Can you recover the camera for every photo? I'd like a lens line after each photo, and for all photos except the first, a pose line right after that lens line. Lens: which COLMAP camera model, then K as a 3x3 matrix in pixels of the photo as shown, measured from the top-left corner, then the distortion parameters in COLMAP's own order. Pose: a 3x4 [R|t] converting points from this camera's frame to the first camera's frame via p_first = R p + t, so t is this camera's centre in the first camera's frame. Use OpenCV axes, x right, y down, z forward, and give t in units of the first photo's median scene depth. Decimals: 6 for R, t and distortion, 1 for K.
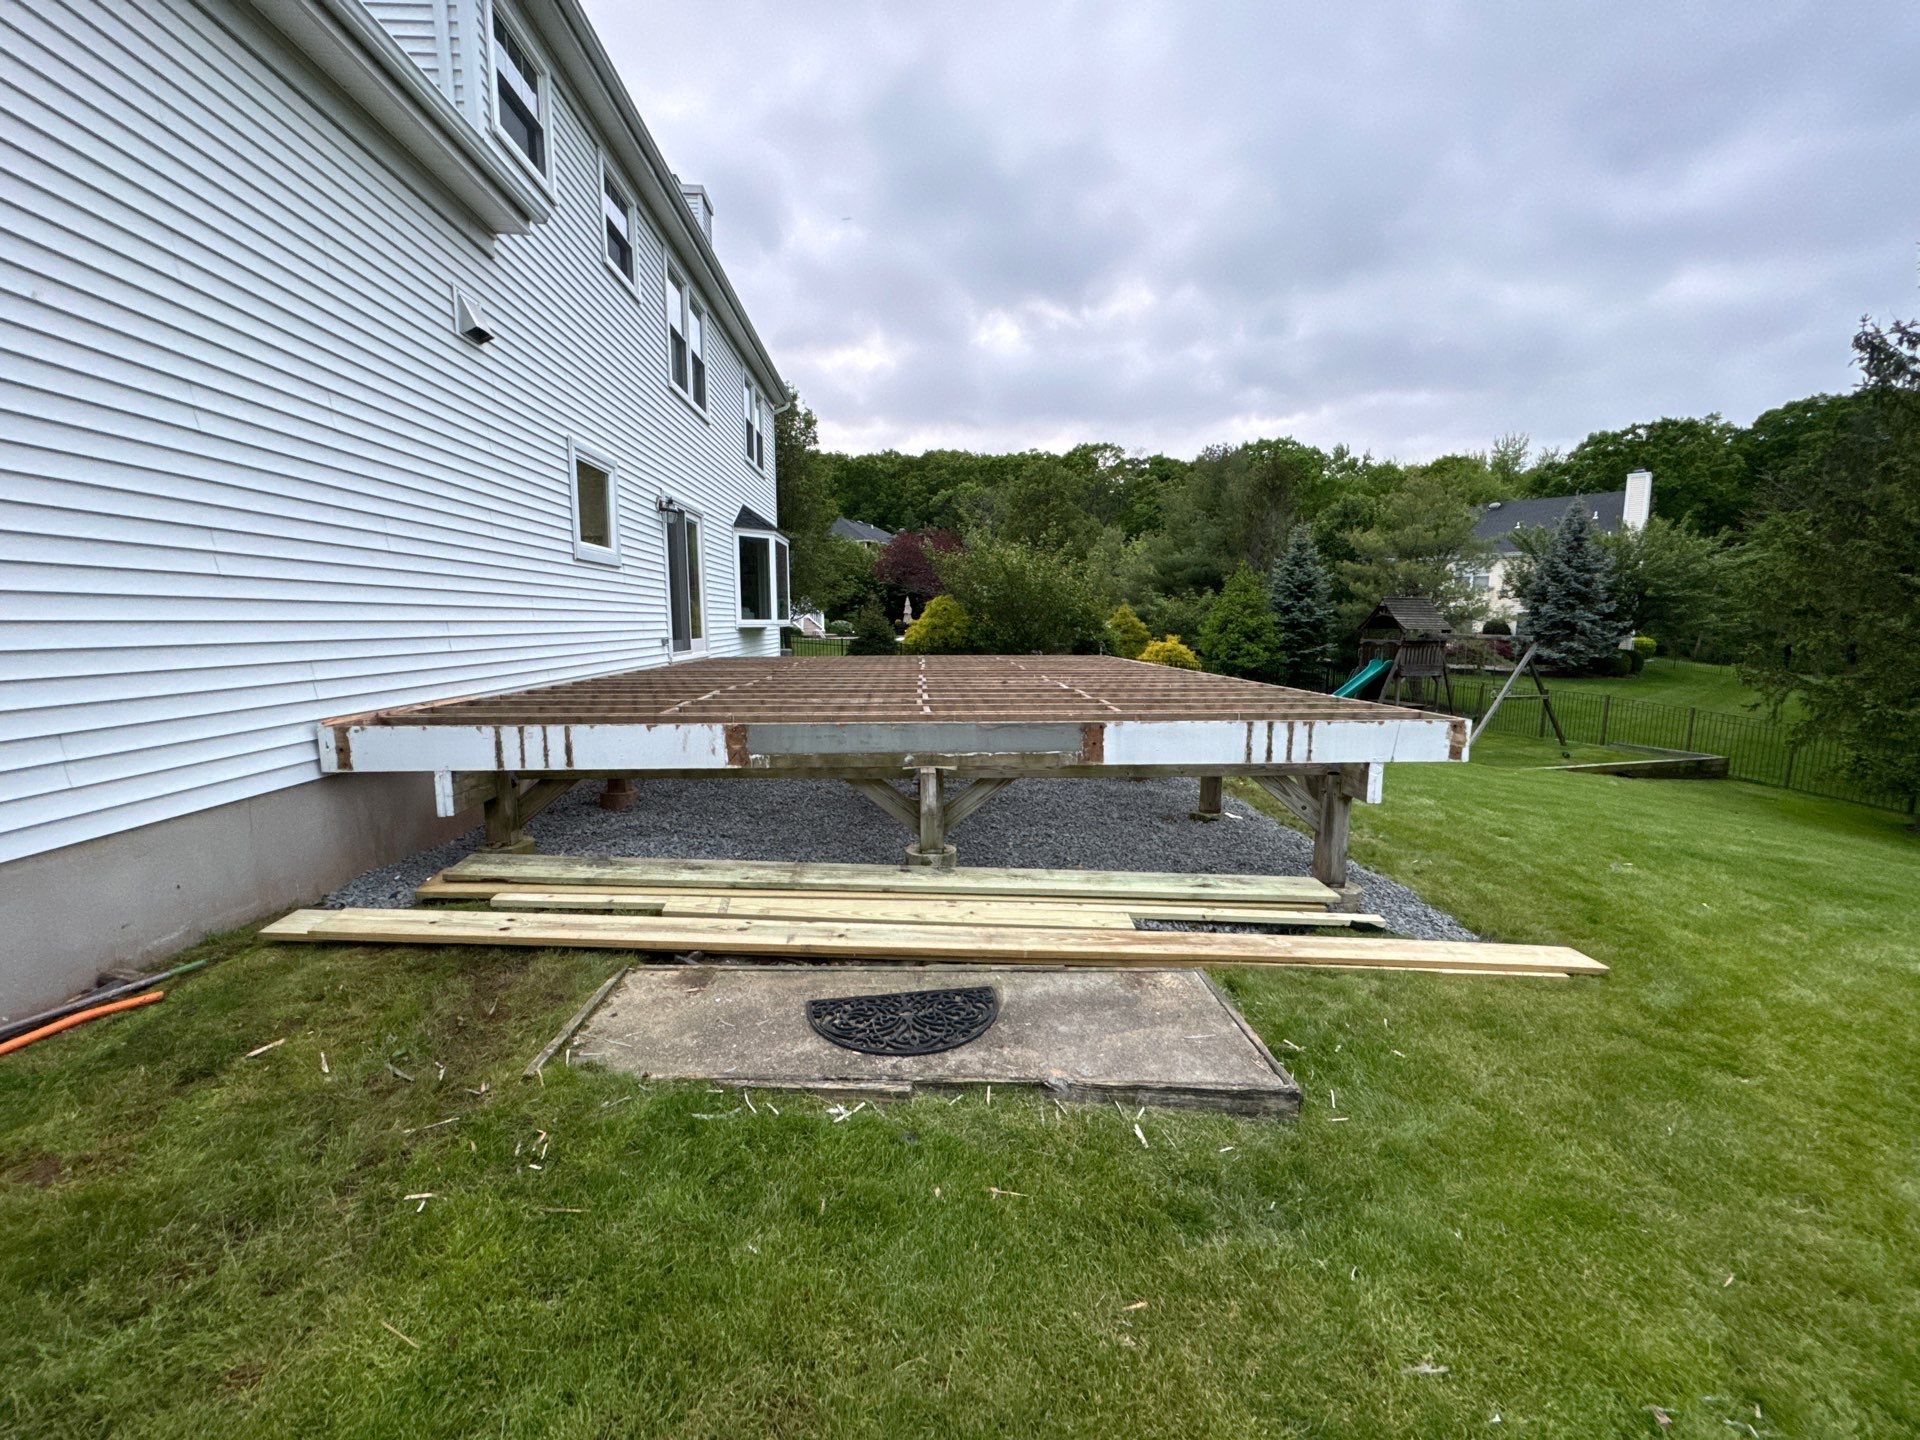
lens RADIAL K [[767.1, 0, 964.9], [0, 767.1, 707.5], [0, 0, 1]] dist [0.000137, 0.000018]
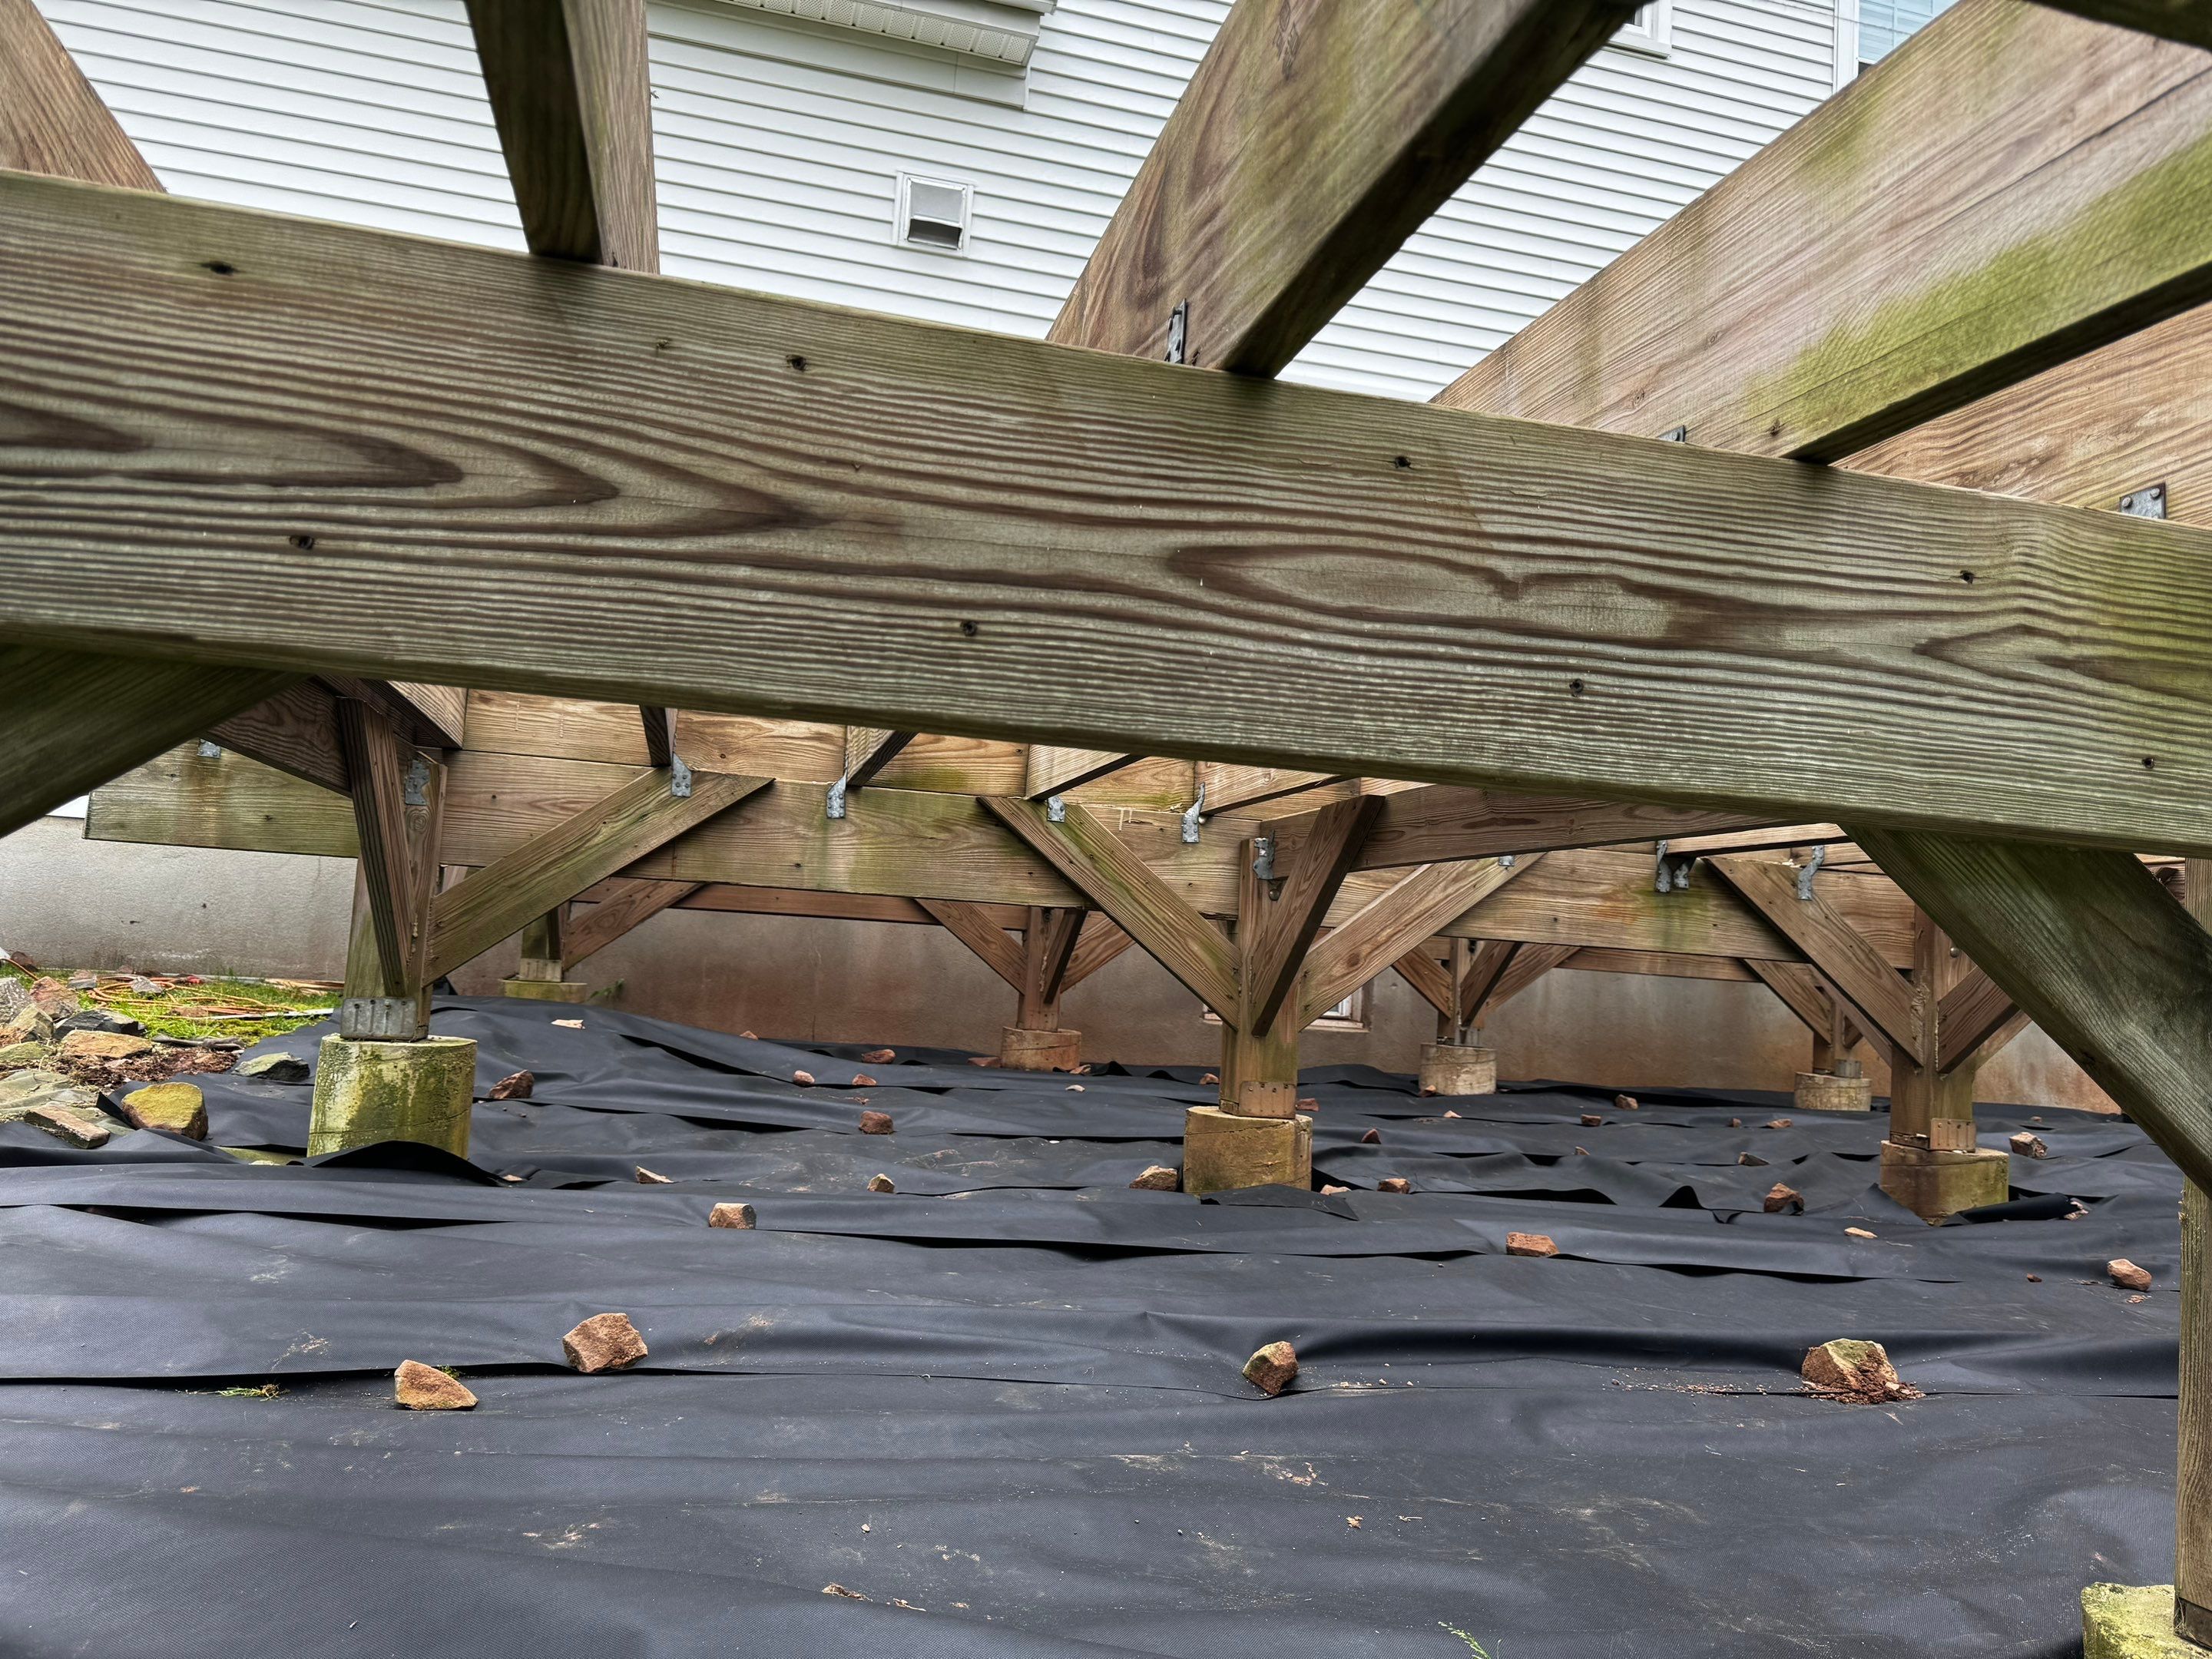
lens RADIAL K [[1514.6, 0, 1093.3], [0, 1514.6, 837.0], [0, 0, 1]] dist [0.005938, -0.003628]
pose [[0.185224, -0.070014, -0.980199, 0.115836], [-0.170406, 0.980059, -0.102205, 0.020195], [0.967809, 0.185963, 0.169600, 0.208374]]
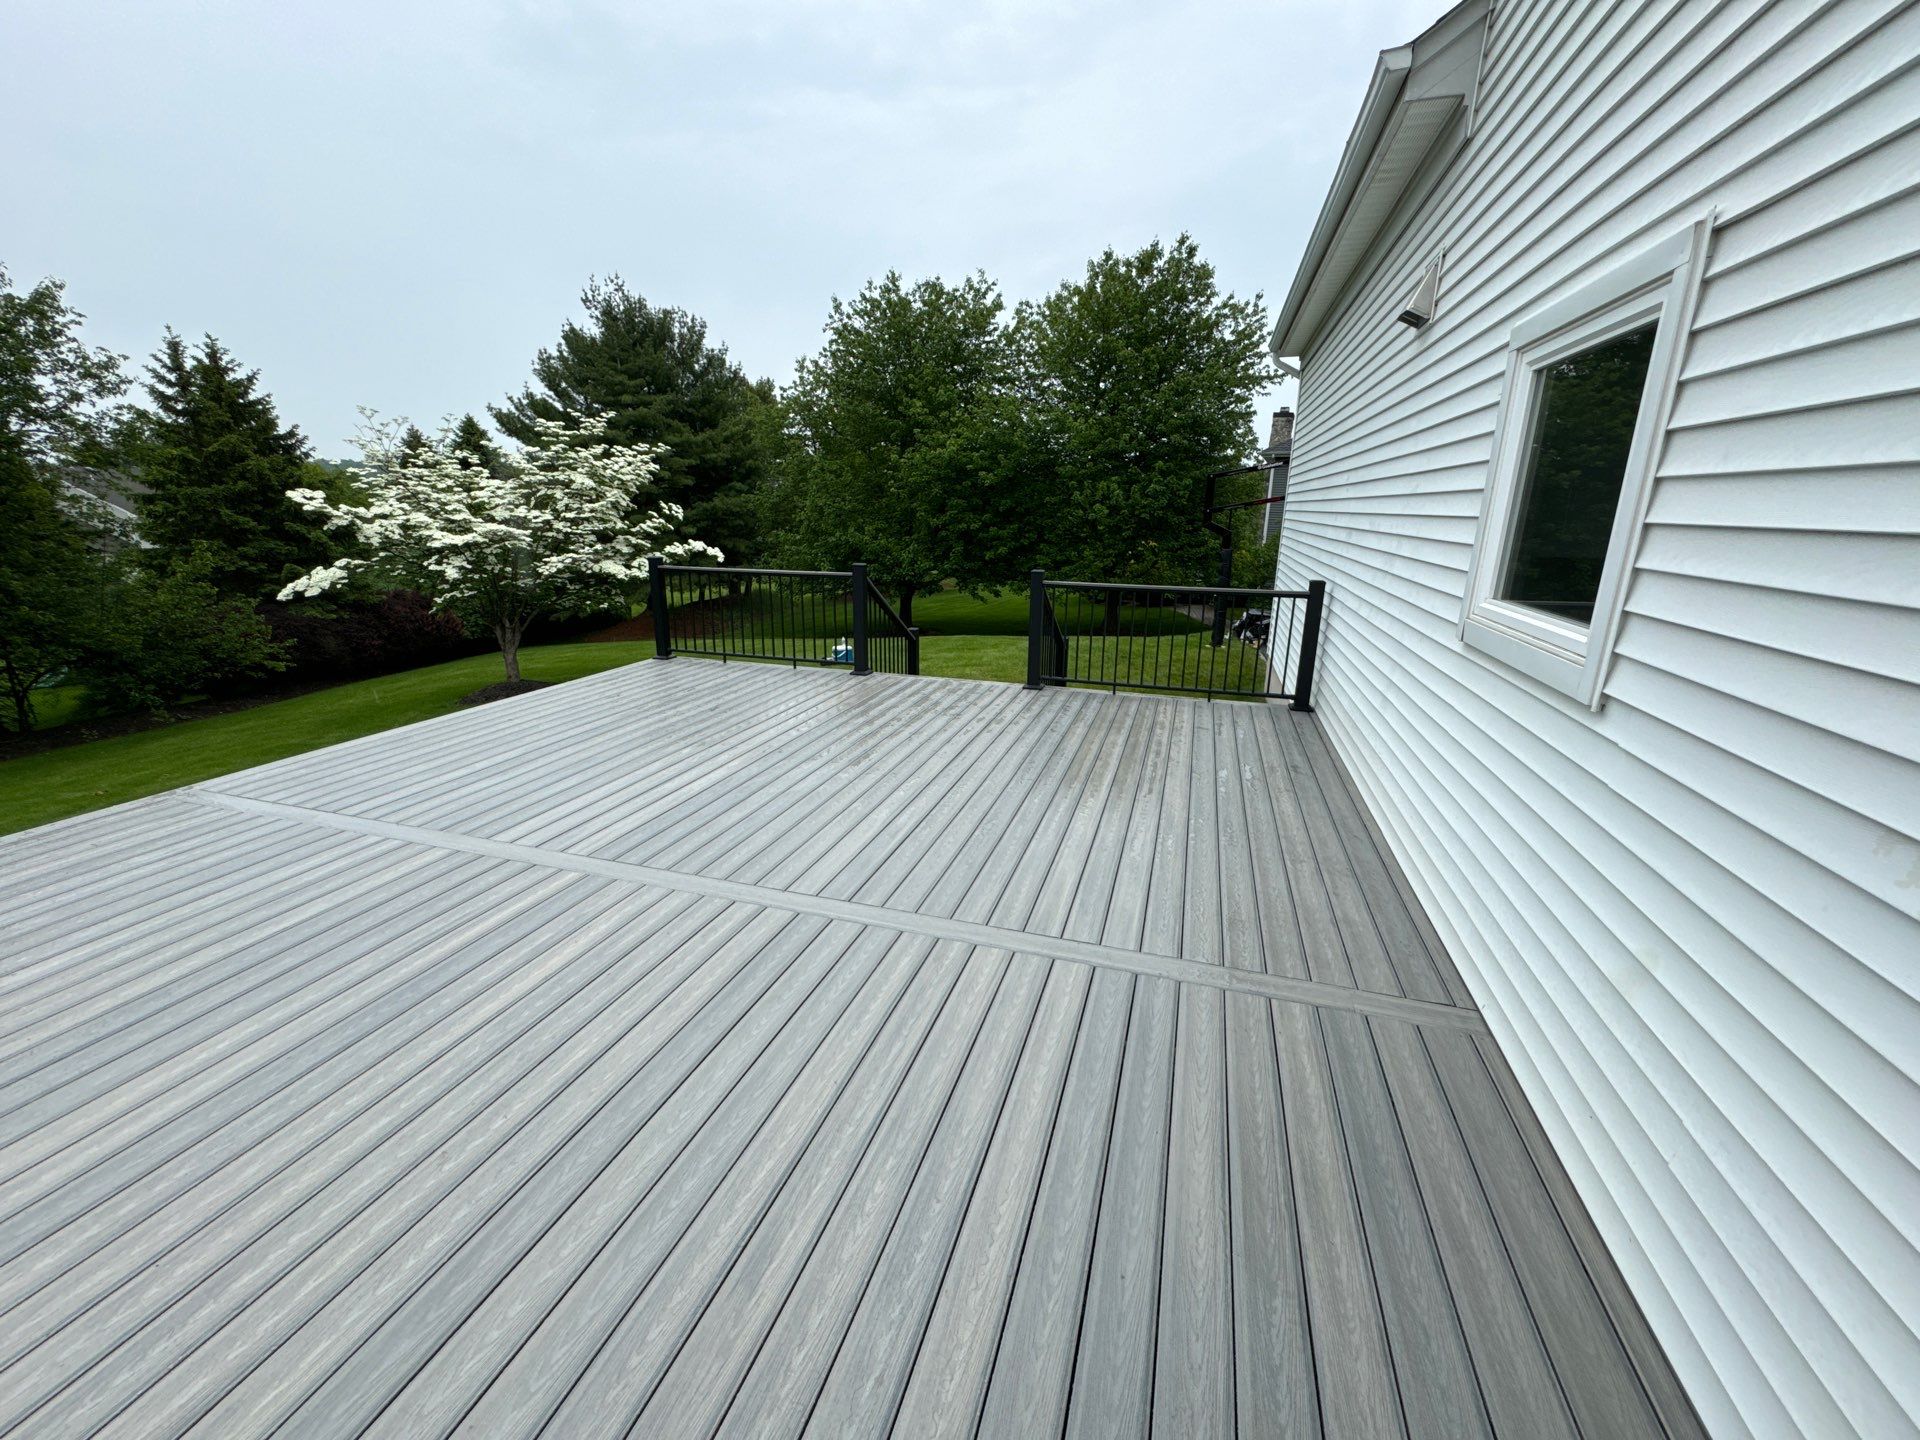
lens RADIAL K [[766.6, 0, 957.7], [0, 766.6, 716.4], [0, 0, 1]] dist [-0.003295, 0.000458]
pose [[-0.931854, -0.108638, 0.346188, -0.108142], [0.027171, 0.930550, 0.365155, -0.084726], [-0.361815, 0.349678, -0.864185, 0.397778]]
